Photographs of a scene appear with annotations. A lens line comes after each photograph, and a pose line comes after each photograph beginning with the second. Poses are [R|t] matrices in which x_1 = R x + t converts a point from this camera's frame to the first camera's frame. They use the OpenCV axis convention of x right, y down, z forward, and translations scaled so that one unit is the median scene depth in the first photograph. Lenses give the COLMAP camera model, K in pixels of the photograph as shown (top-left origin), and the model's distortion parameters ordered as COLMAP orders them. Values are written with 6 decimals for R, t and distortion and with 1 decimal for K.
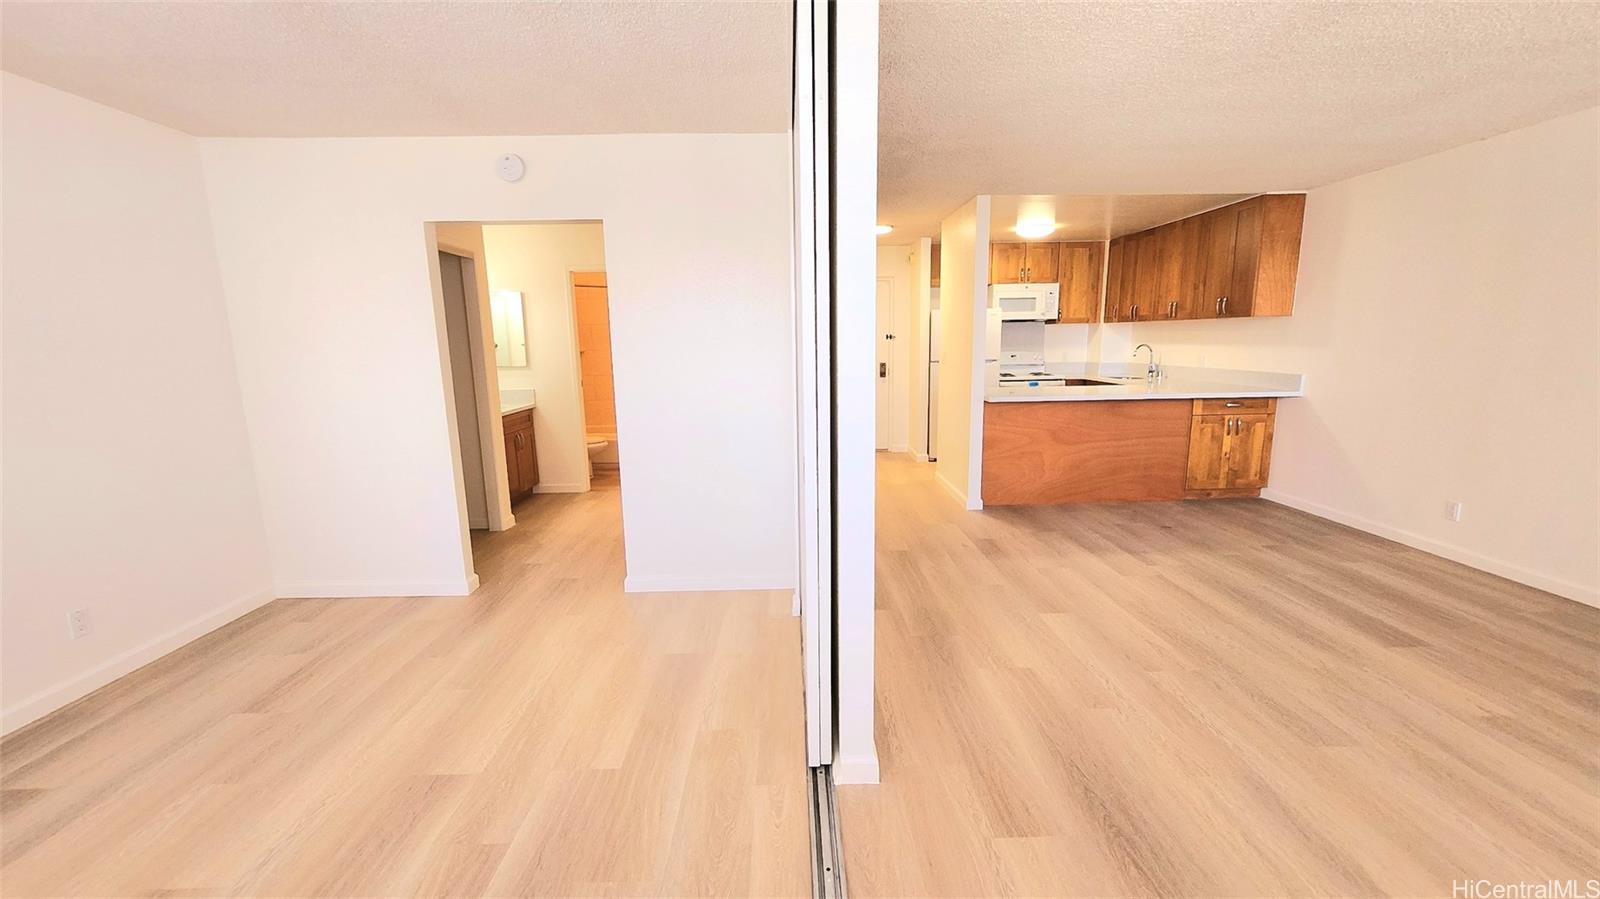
lens RADIAL K [[633.7, 0, 796.0], [0, 633.7, 452.9], [0, 0, 1]] dist [-0.001239, 0.000307]
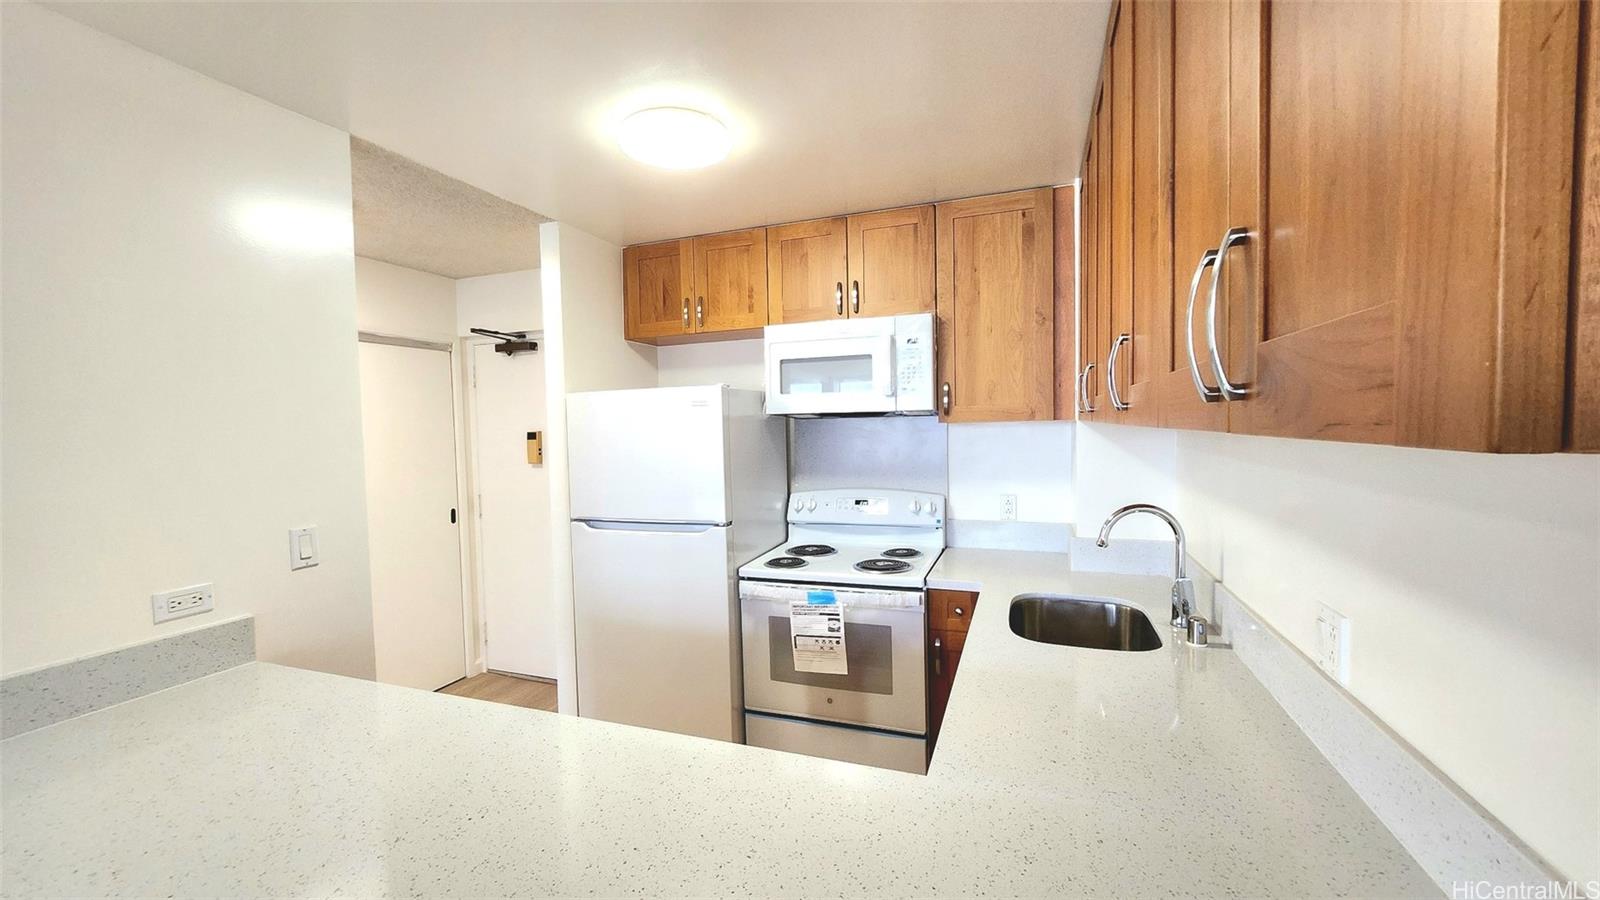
lens RADIAL K [[633.7, 0, 796.0], [0, 633.7, 453.4], [0, 0, 1]] dist [-0.001239, 0.000307]
pose [[0.933877, 0.012981, -0.357358, 0.655371], [-0.056326, 0.992206, -0.111153, -0.199146], [0.353129, 0.123932, 0.927330, 0.897221]]
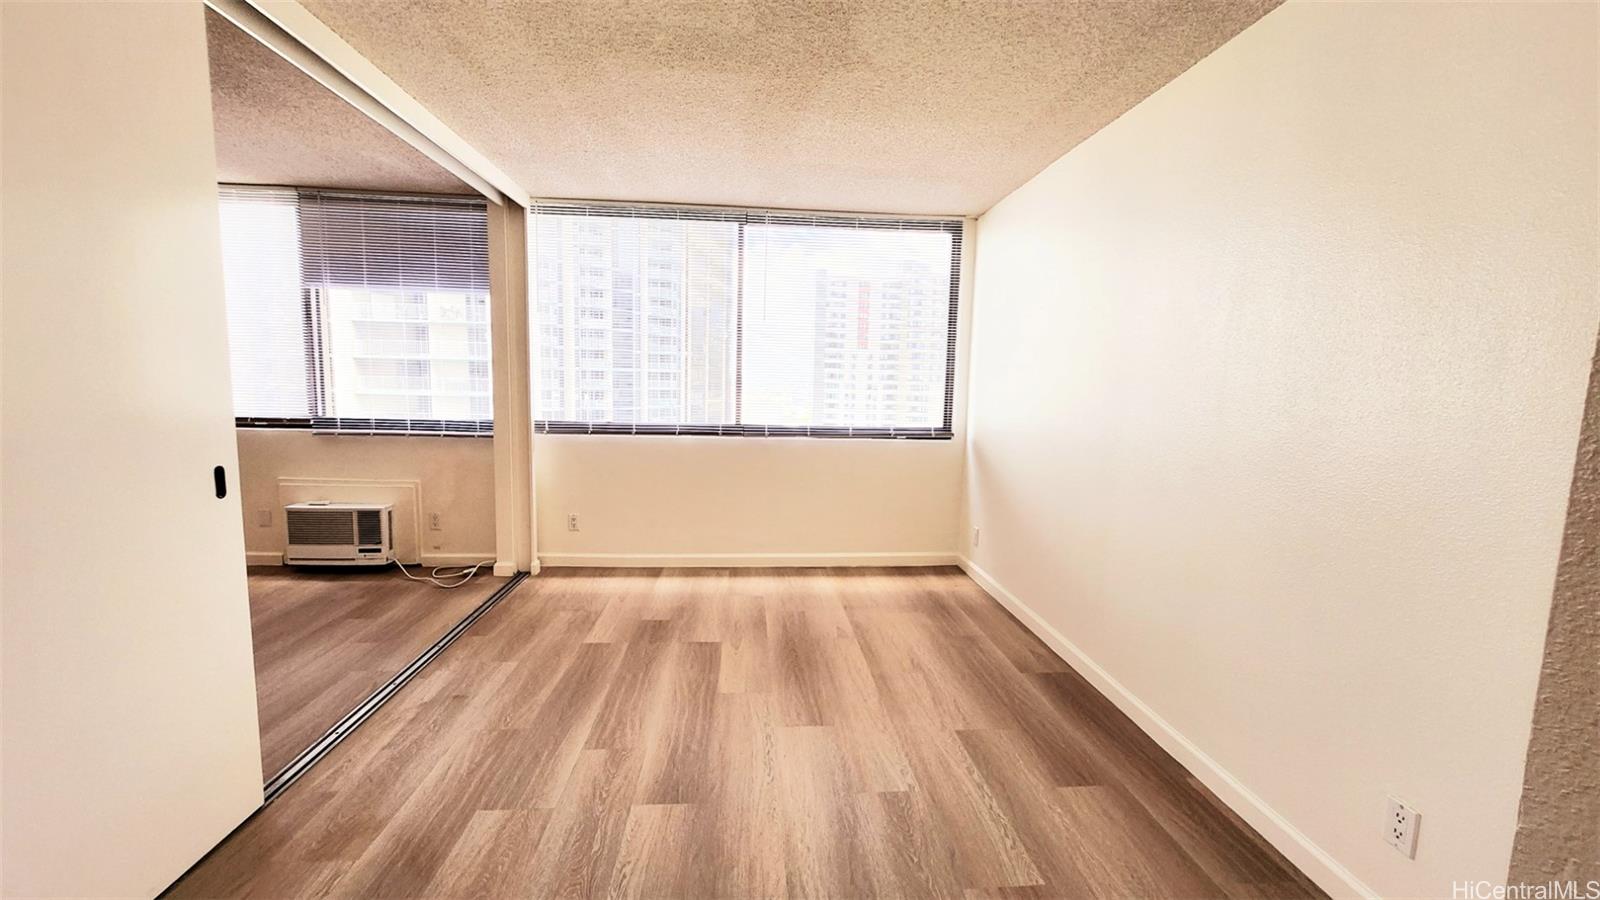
lens RADIAL K [[633.7, 0, 796.0], [0, 633.7, 453.4], [0, 0, 1]] dist [-0.001239, 0.000307]
pose [[-0.998063, -0.000333, -0.062217, -0.270836], [-0.017929, 0.959109, 0.282469, -0.102109], [0.059579, 0.283037, -0.957257, 0.701468]]
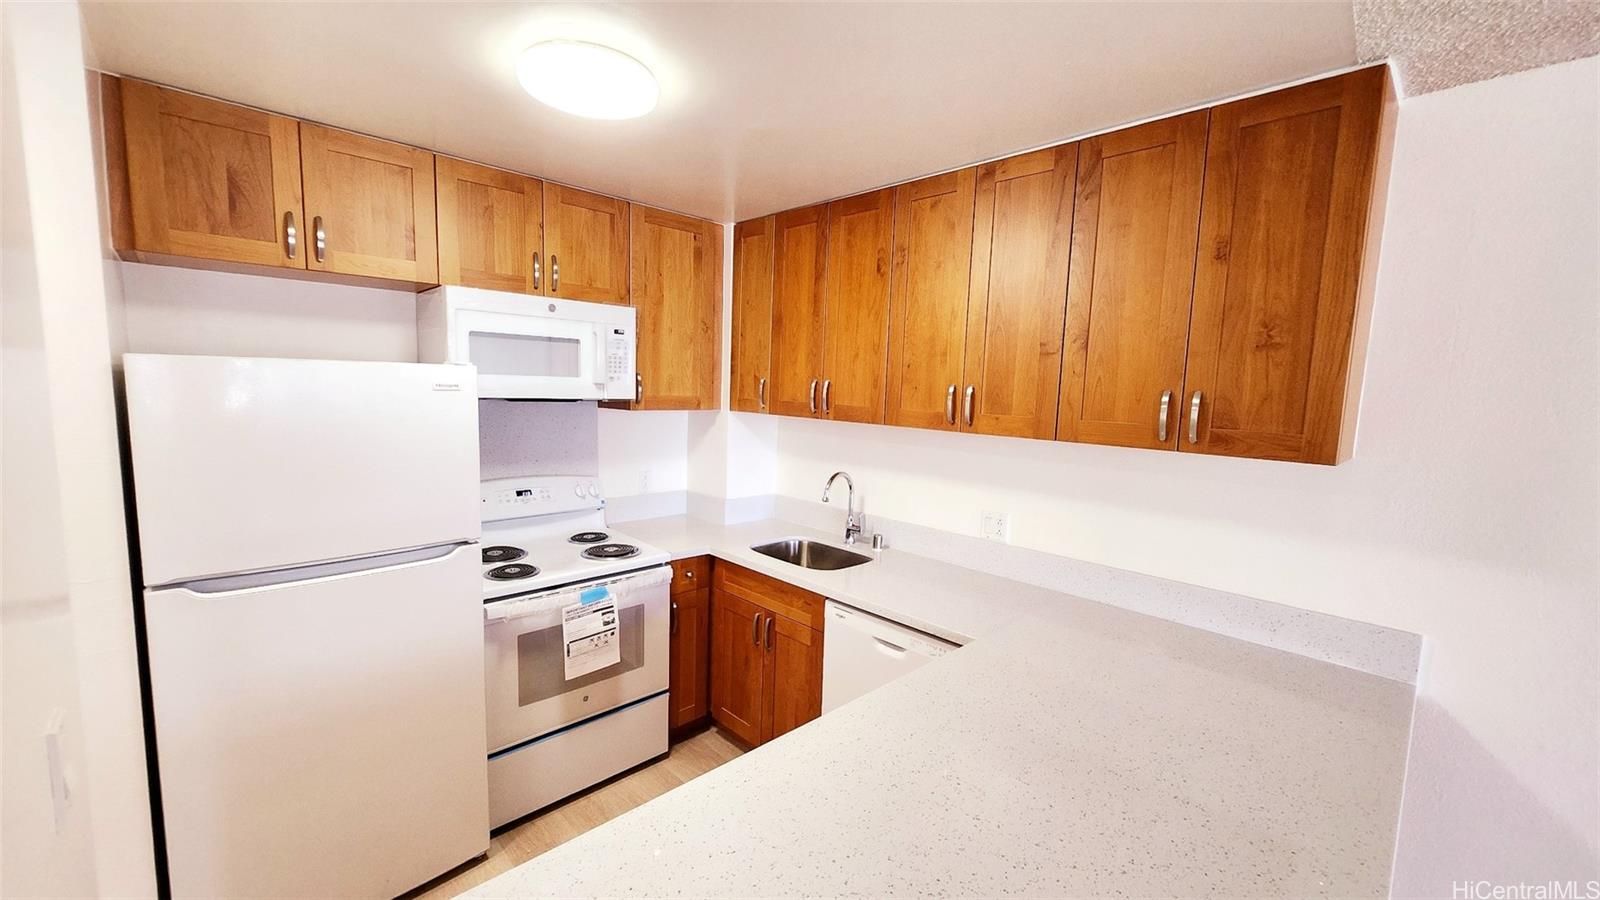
lens RADIAL K [[633.7, 0, 796.0], [0, 633.7, 453.4], [0, 0, 1]] dist [-0.001239, 0.000307]
pose [[0.725959, -0.034728, 0.686861, 0.303842], [0.076283, 0.996628, -0.030235, -0.222620], [-0.683494, 0.074345, 0.726160, 0.915855]]
